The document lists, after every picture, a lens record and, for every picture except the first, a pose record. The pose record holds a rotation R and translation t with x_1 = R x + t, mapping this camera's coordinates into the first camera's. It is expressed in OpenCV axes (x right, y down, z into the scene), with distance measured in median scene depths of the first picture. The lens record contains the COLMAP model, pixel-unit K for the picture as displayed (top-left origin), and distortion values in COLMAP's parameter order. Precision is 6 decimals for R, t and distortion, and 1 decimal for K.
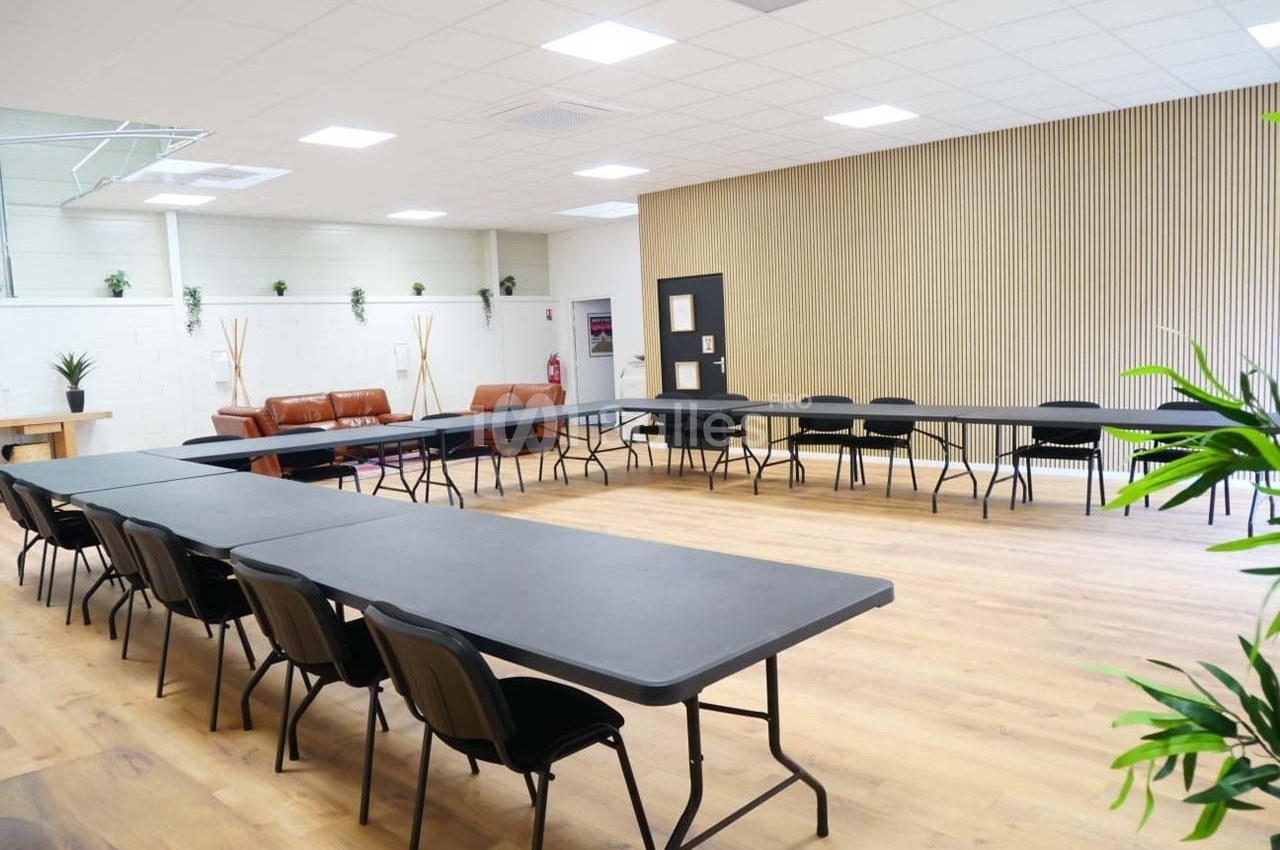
lens RADIAL K [[954.9, 0, 644.2], [0, 954.9, 424.6], [0, 0, 1]] dist [-0.046662, -0.000117]
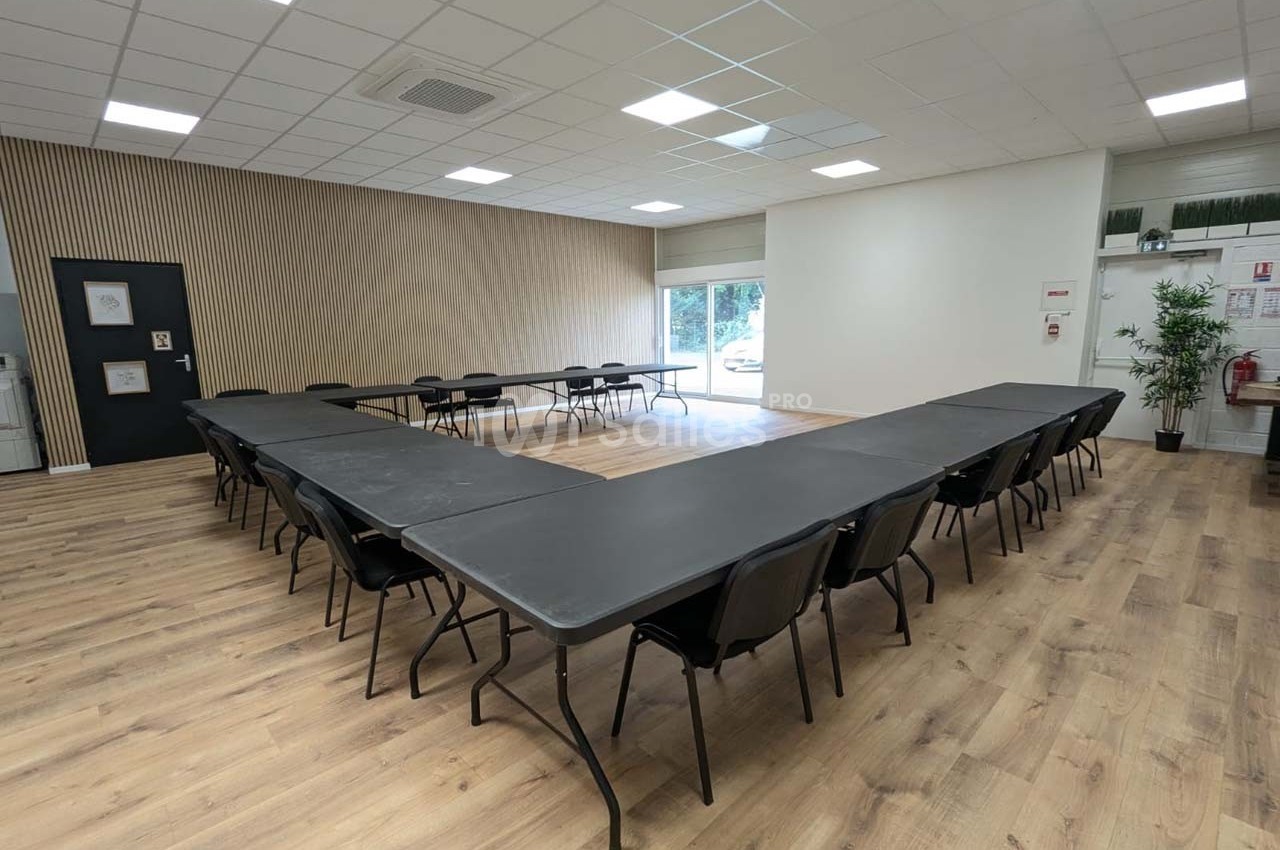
lens RADIAL K [[601.1, 0, 636.2], [0, 601.1, 435.1], [0, 0, 1]] dist [-0.010047, -0.000418]
pose [[0.033580, -0.133573, 0.990470, -0.494468], [0.106663, 0.985848, 0.129333, -0.020732], [-0.993728, 0.101304, 0.047352, 0.534256]]
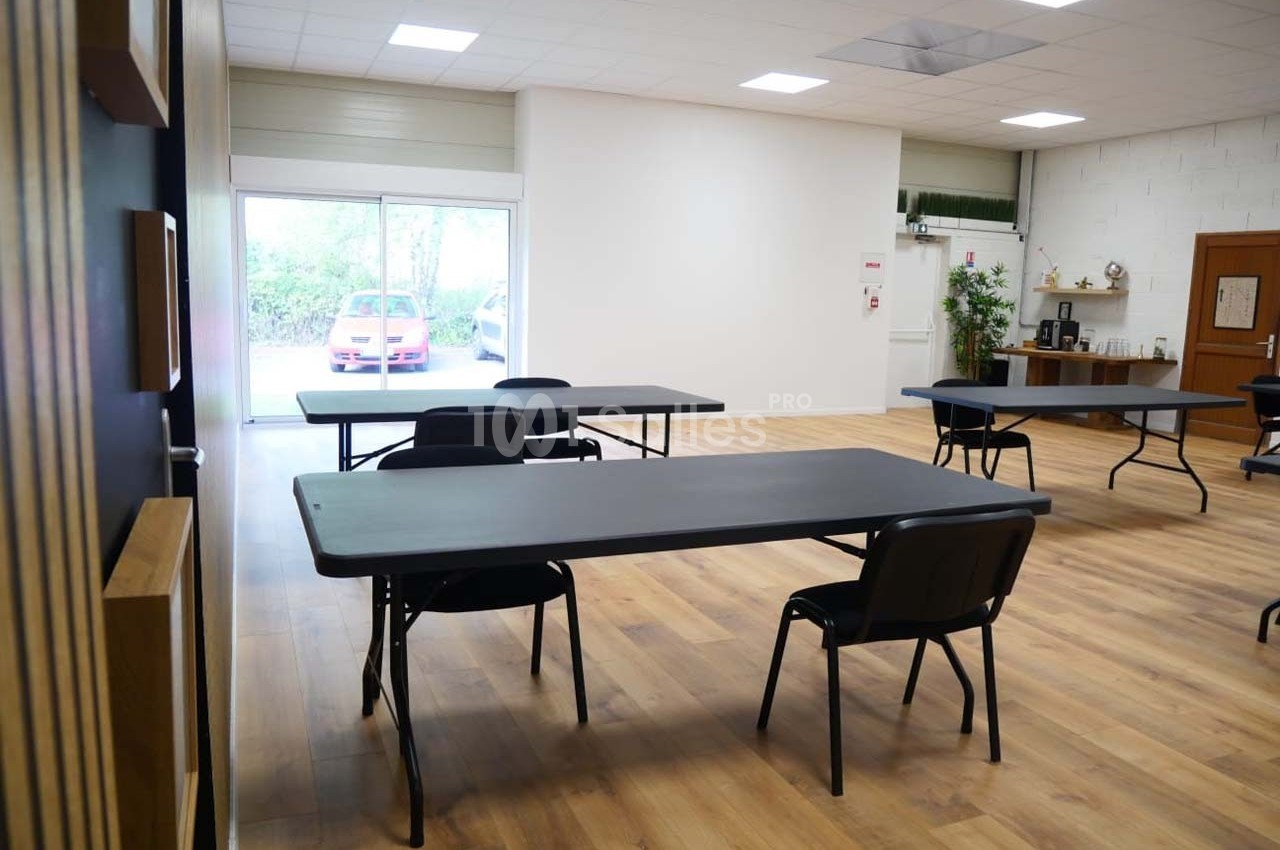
lens RADIAL K [[954.9, 0, 638.8], [0, 954.9, 422.3], [0, 0, 1]] dist [-0.046662, -0.000117]
pose [[-0.884357, -0.033300, 0.465623, -0.097849], [0.054407, 0.983302, 0.173659, -0.060967], [-0.463631, 0.178909, -0.867778, 1.069217]]
